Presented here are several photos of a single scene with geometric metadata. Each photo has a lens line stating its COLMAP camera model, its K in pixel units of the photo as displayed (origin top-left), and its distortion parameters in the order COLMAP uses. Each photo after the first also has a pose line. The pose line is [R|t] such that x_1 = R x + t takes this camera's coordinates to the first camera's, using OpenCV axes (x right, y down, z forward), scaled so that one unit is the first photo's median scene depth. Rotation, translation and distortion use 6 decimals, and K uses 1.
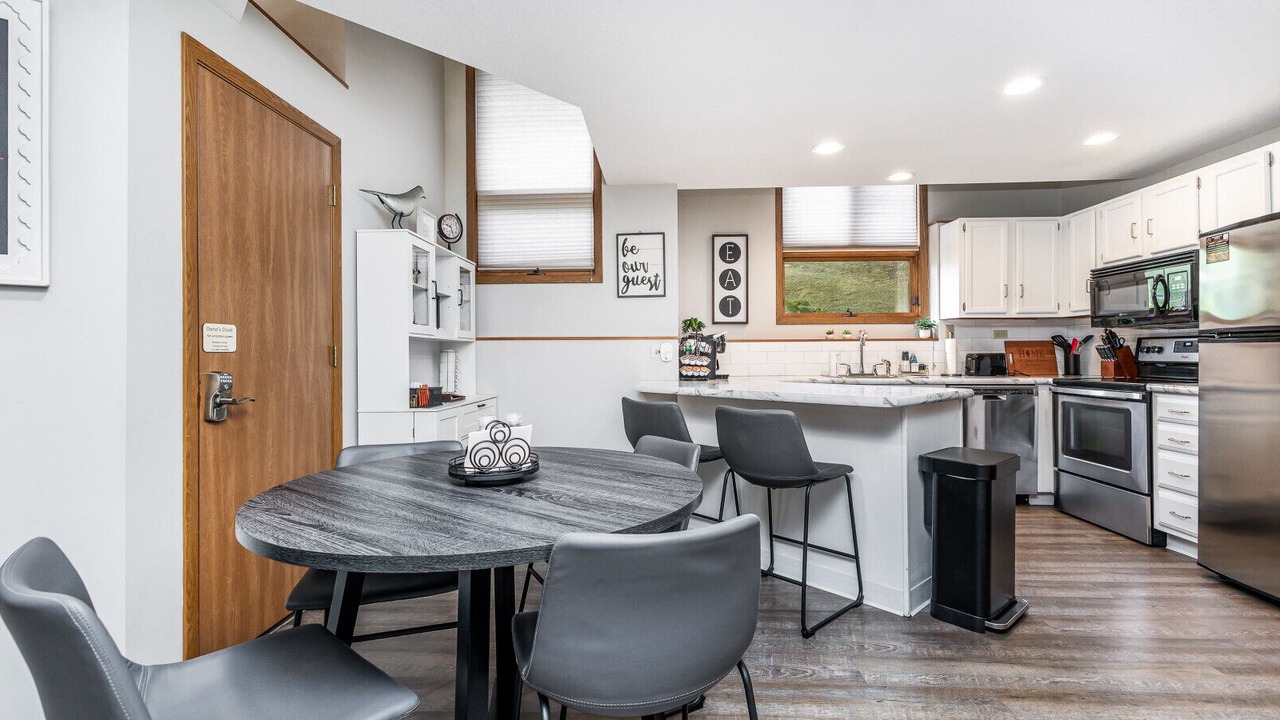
lens RADIAL K [[562.5, 0, 642.4], [0, 562.5, 348.9], [0, 0, 1]] dist [0.009475, -0.003064]
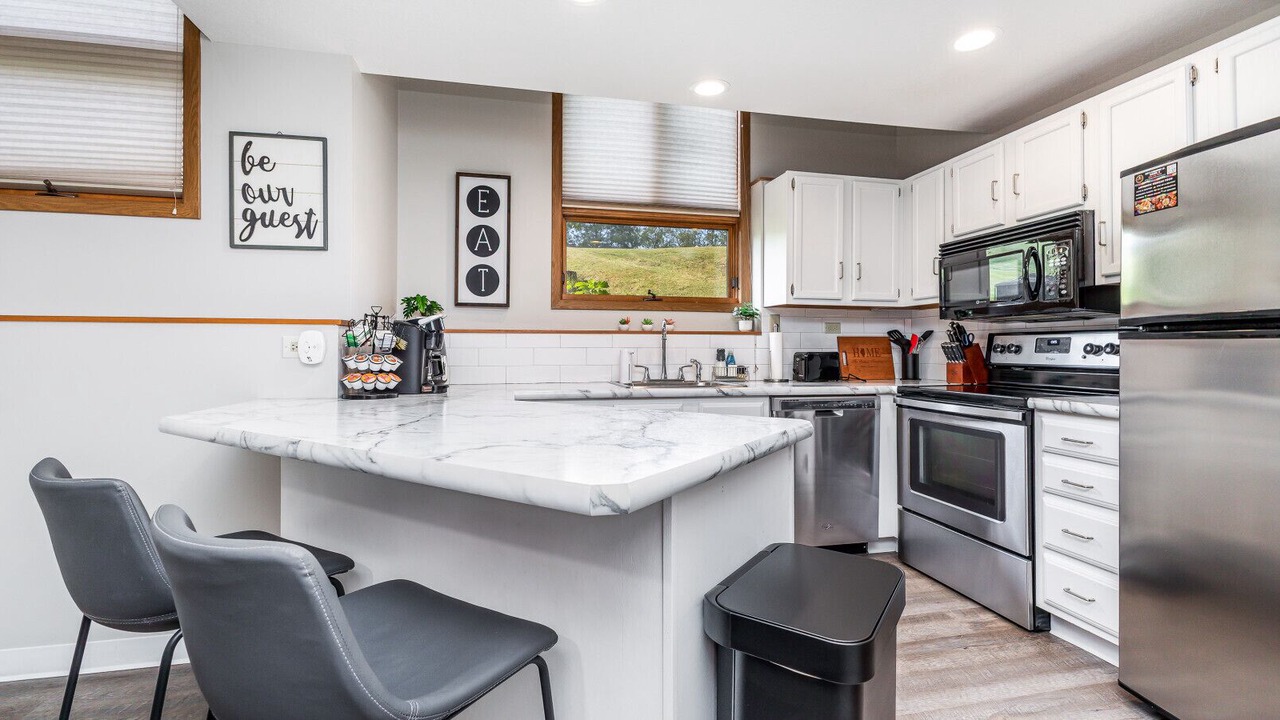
lens RADIAL K [[562.5, 0, 644.2], [0, 562.5, 344.7], [0, 0, 1]] dist [0.009475, -0.003064]
pose [[0.963941, 0.008280, 0.265986, 0.198678], [-0.008406, 0.999964, -0.000665, 0.000466], [-0.265982, -0.001595, 0.963977, 0.360604]]
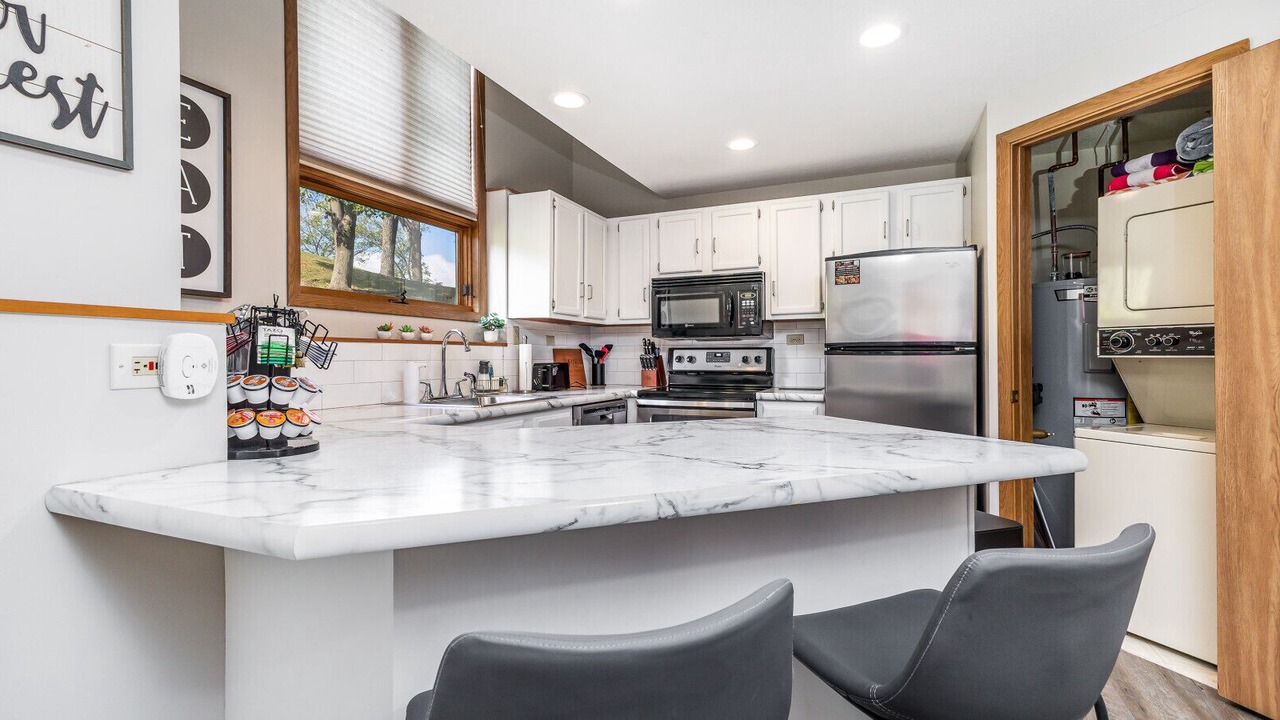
lens RADIAL K [[562.5, 0, 637.1], [0, 562.5, 360.7], [0, 0, 1]] dist [0.009475, -0.003064]
pose [[0.363654, -0.001439, 0.931533, -0.131371], [-0.009322, 0.999943, 0.005184, -0.000774], [-0.931487, -0.010569, 0.363620, 0.653300]]
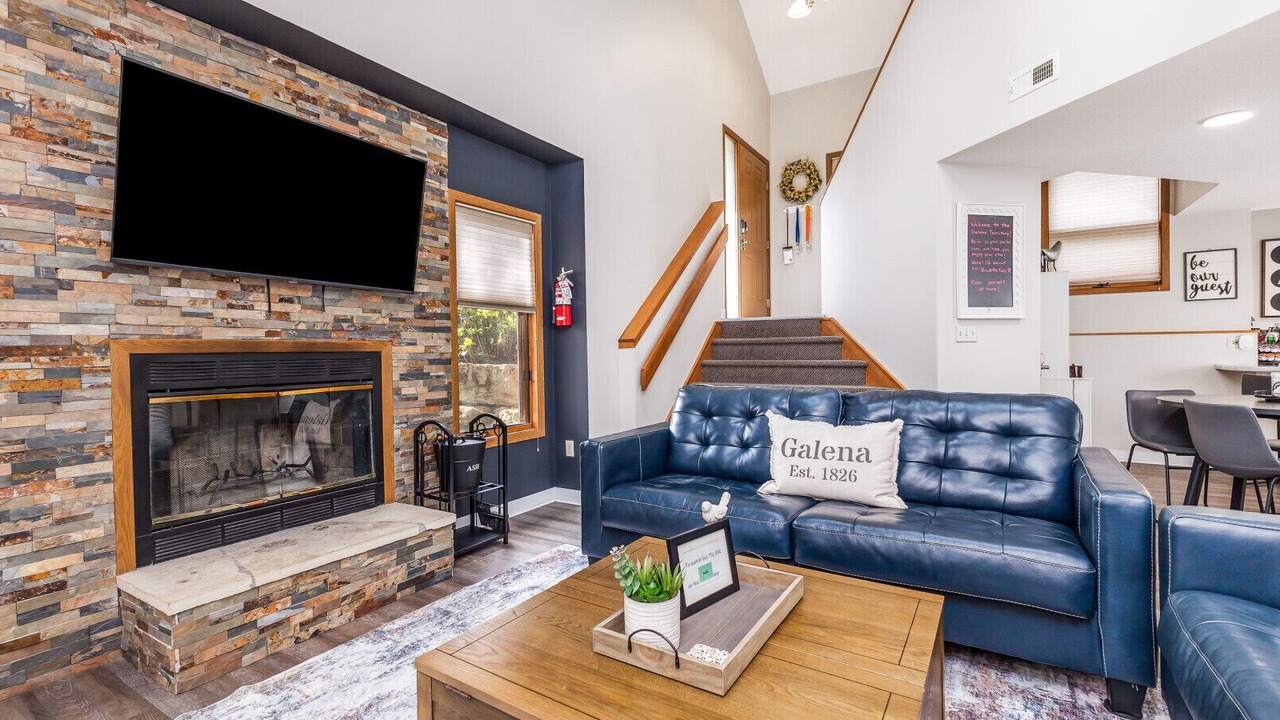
lens RADIAL K [[562.5, 0, 636.2], [0, 562.5, 358.5], [0, 0, 1]] dist [0.009475, -0.003064]
pose [[0.866894, 0.003698, -0.498479, -0.493683], [0.010860, 0.999595, 0.026301, -0.006750], [0.498375, -0.028213, 0.866502, -0.780440]]
